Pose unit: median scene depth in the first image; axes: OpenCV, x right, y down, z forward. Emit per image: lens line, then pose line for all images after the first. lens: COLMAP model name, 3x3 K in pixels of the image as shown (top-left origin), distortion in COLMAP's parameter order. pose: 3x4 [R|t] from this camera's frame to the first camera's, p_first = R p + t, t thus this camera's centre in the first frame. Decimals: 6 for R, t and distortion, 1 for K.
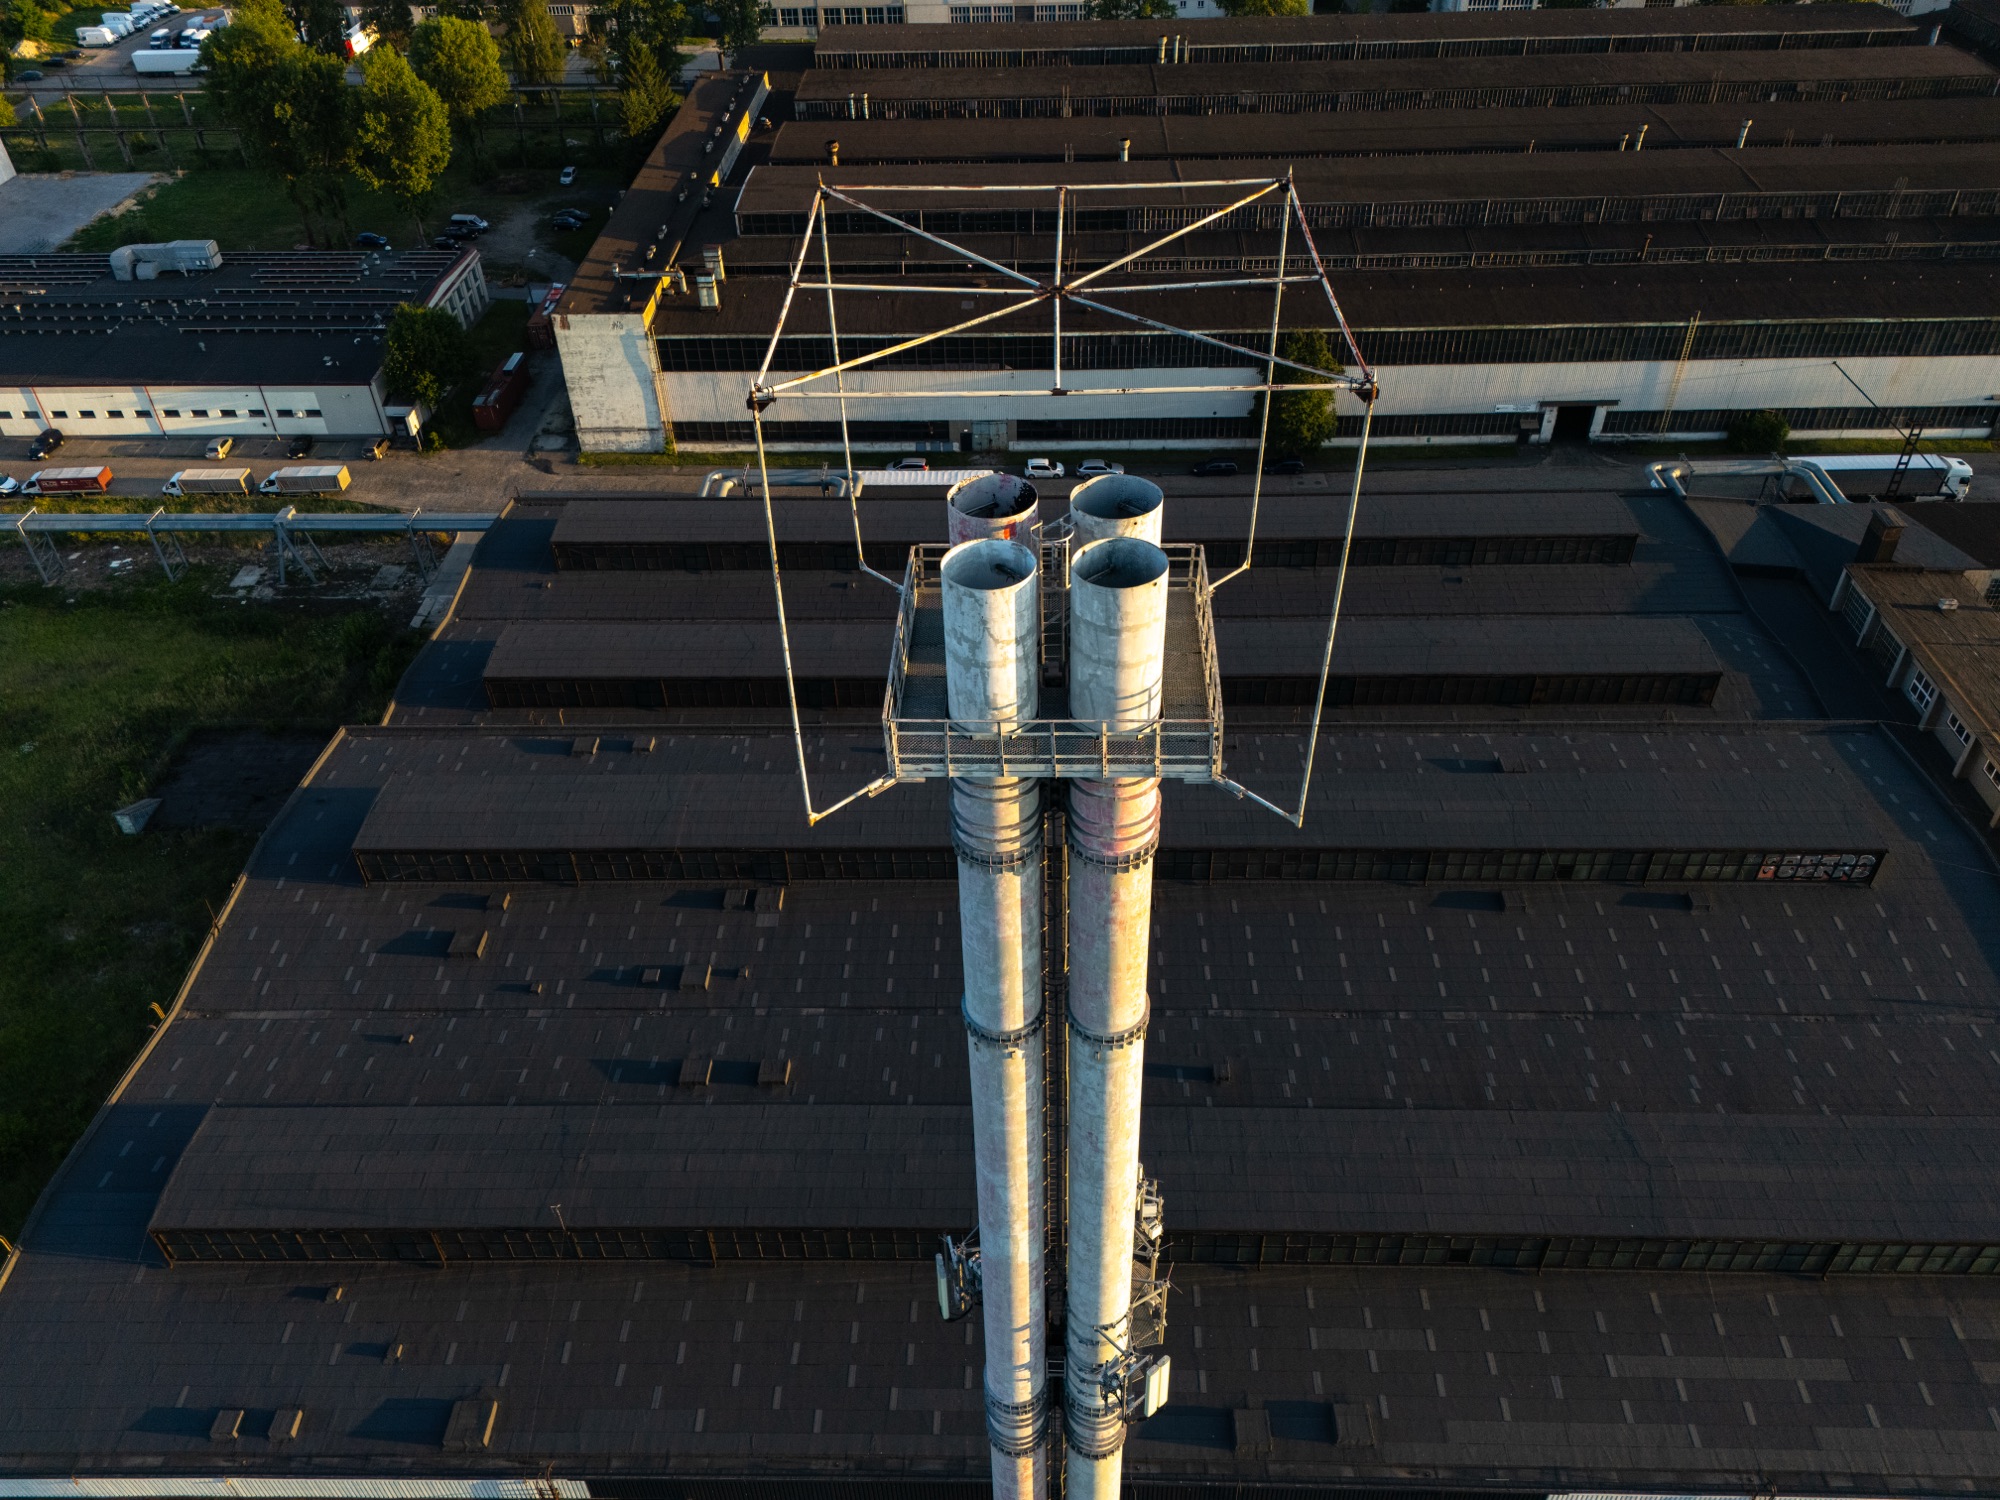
lens RADIAL K [[1465.2, 0, 1000.0], [0, 1465.2, 750.0], [0, 0, 1]] dist [0.069543, -0.060098]
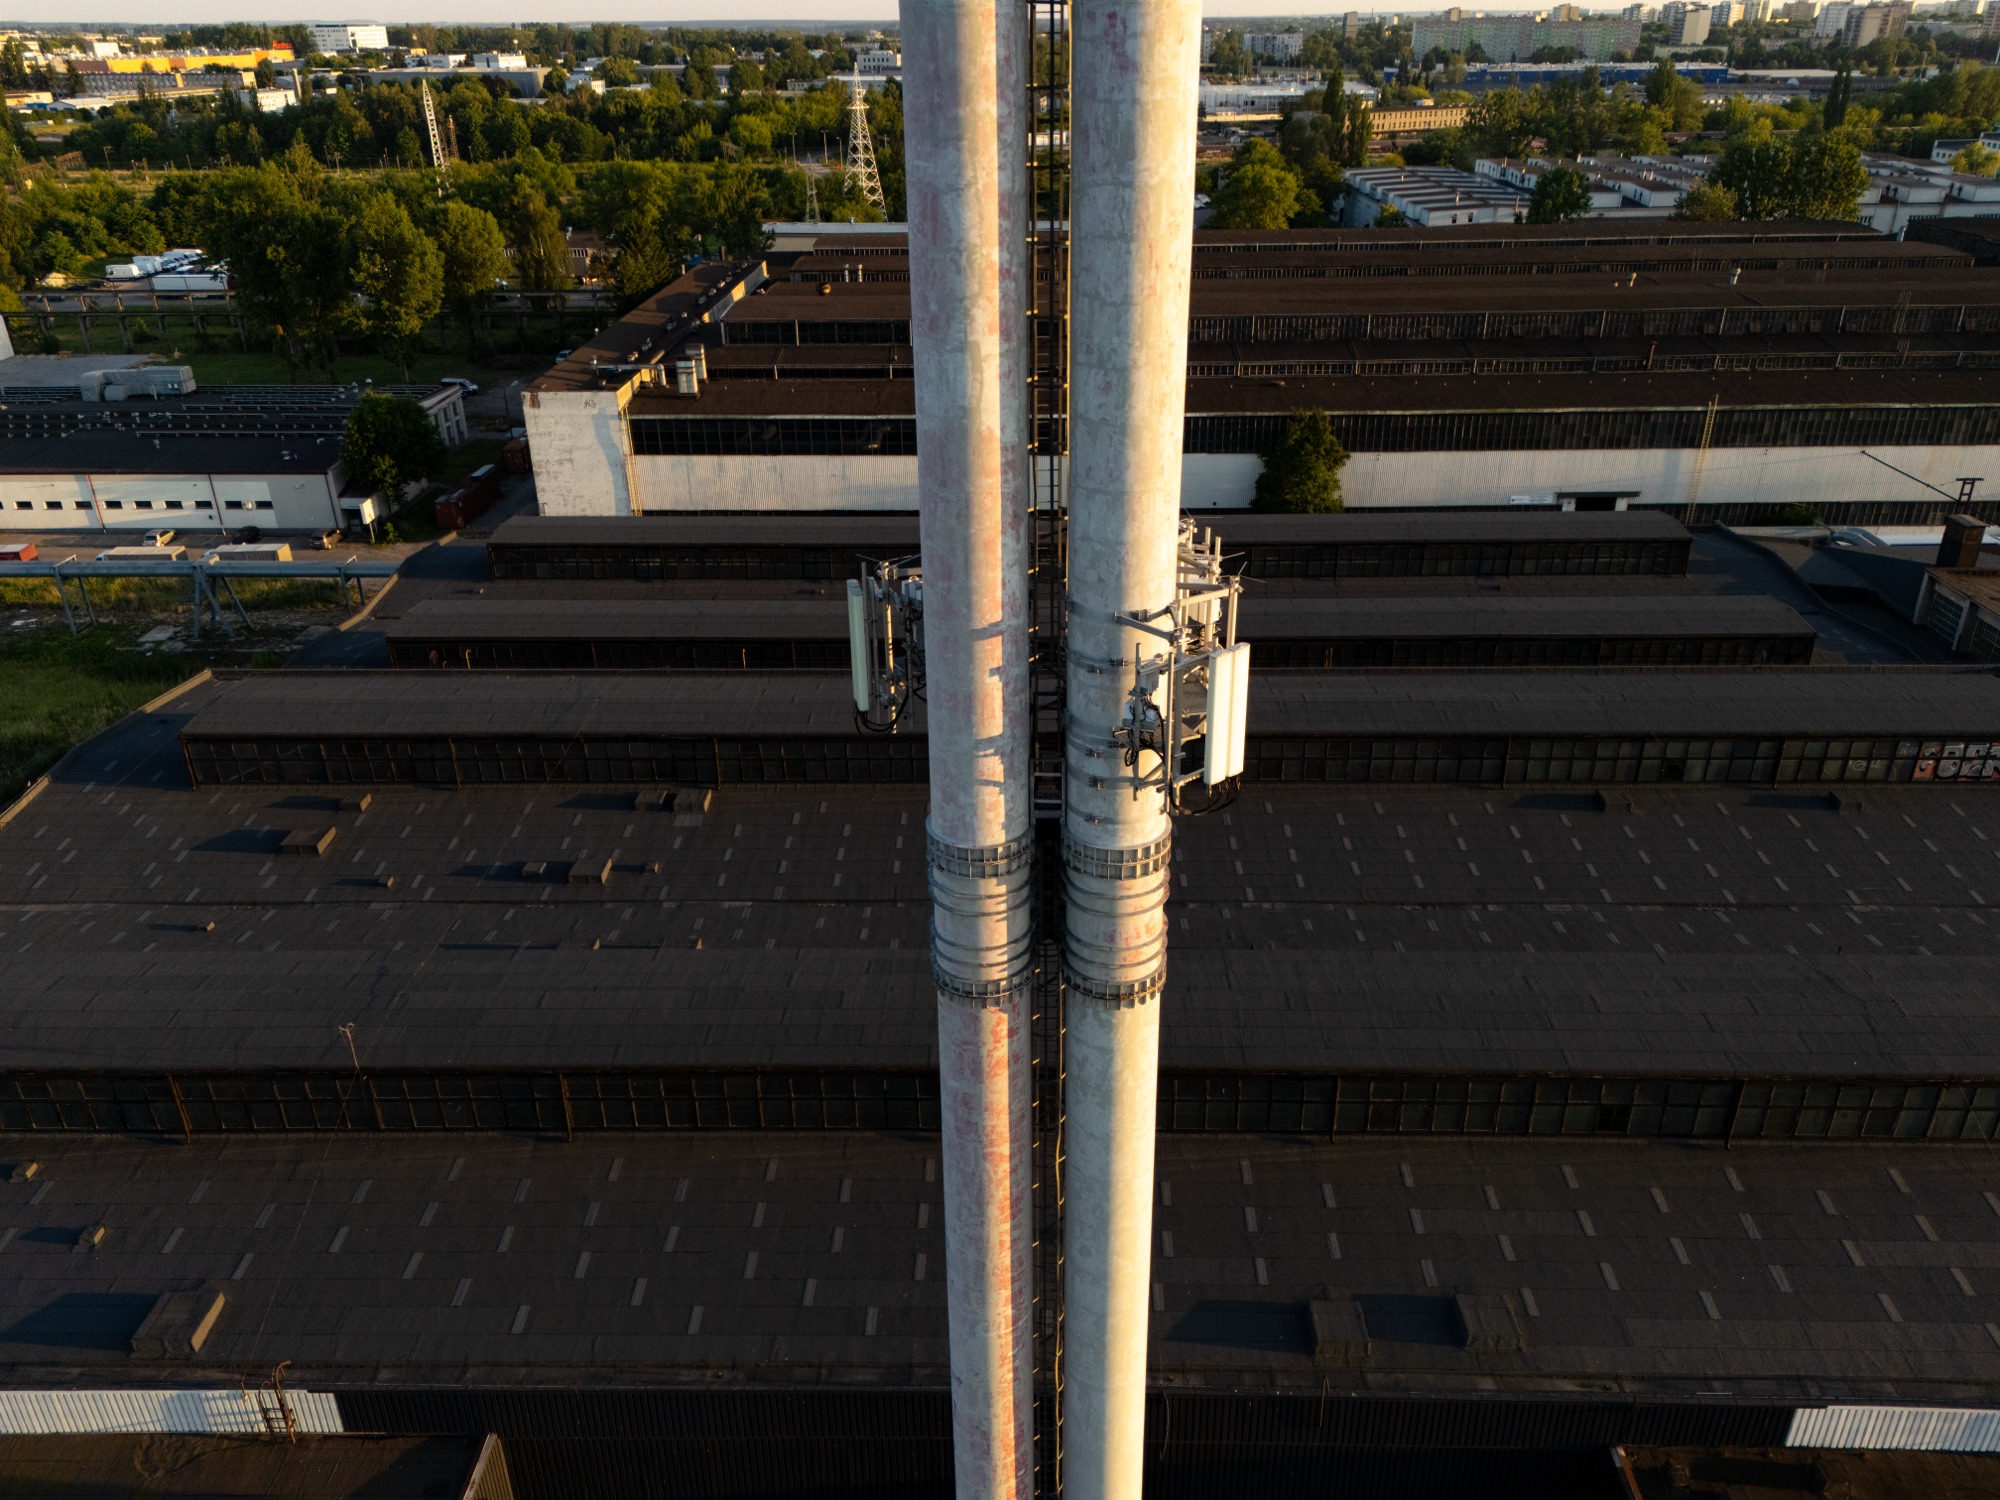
lens RADIAL K [[1465.2, 0, 1000.0], [0, 1465.2, 750.0], [0, 0, 1]] dist [0.069543, -0.060098]
pose [[0.999947, 0.009043, 0.004833, 0.005467], [-0.007718, 0.974106, -0.225959, 0.184034], [-0.006752, 0.225910, 0.974125, 0.147824]]
